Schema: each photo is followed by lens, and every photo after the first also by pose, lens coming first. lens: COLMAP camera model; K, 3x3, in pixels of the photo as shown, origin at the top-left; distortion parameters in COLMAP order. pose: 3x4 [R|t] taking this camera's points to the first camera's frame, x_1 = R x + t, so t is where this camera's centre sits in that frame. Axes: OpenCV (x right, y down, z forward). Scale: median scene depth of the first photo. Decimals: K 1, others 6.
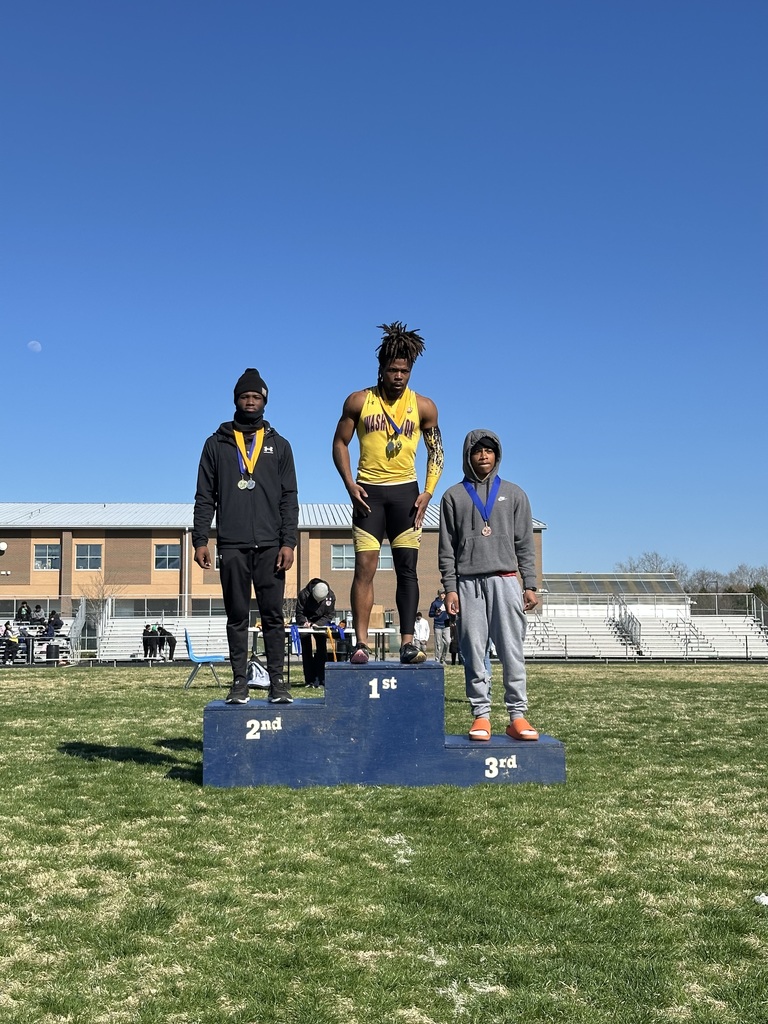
lens RADIAL K [[1431.7, 0, 384.0], [0, 1431.7, 512.0], [0, 0, 1]] dist [0.236073, -0.502345]
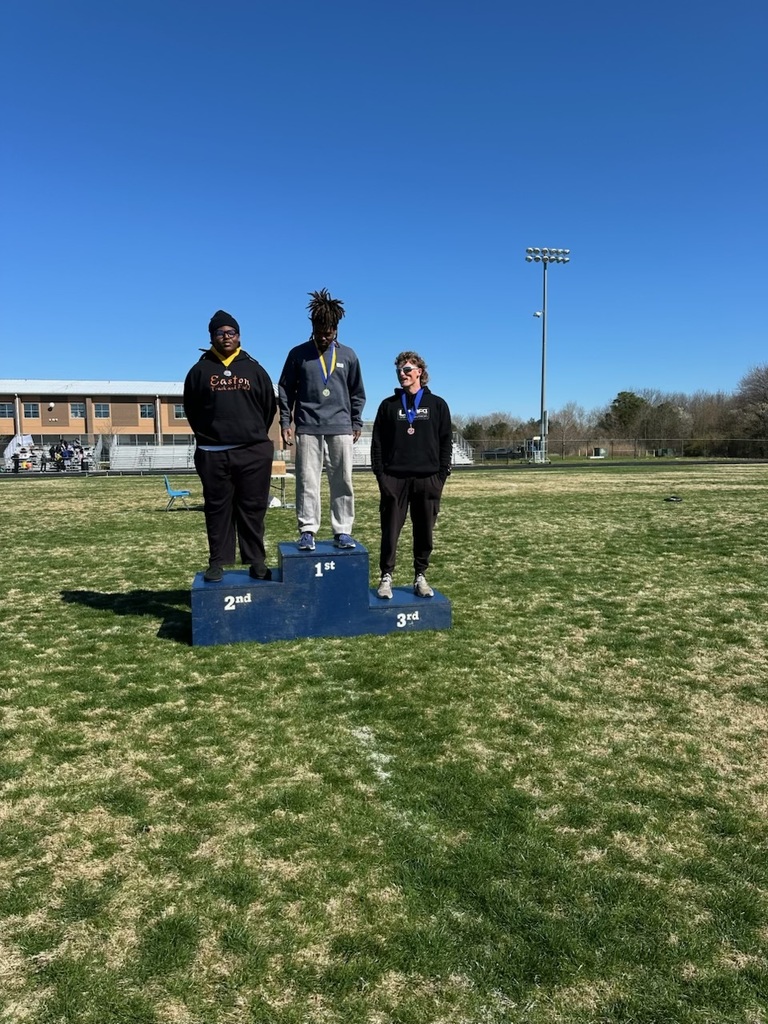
lens RADIAL K [[717.5, 0, 384.0], [0, 717.5, 512.0], [0, 0, 1]] dist [0.120583, -0.145125]
pose [[0.986644, -0.021854, 0.161418, -0.055078], [-0.006149, 0.985256, 0.170978, -0.050114], [-0.162775, -0.169687, 0.971962, 0.328316]]
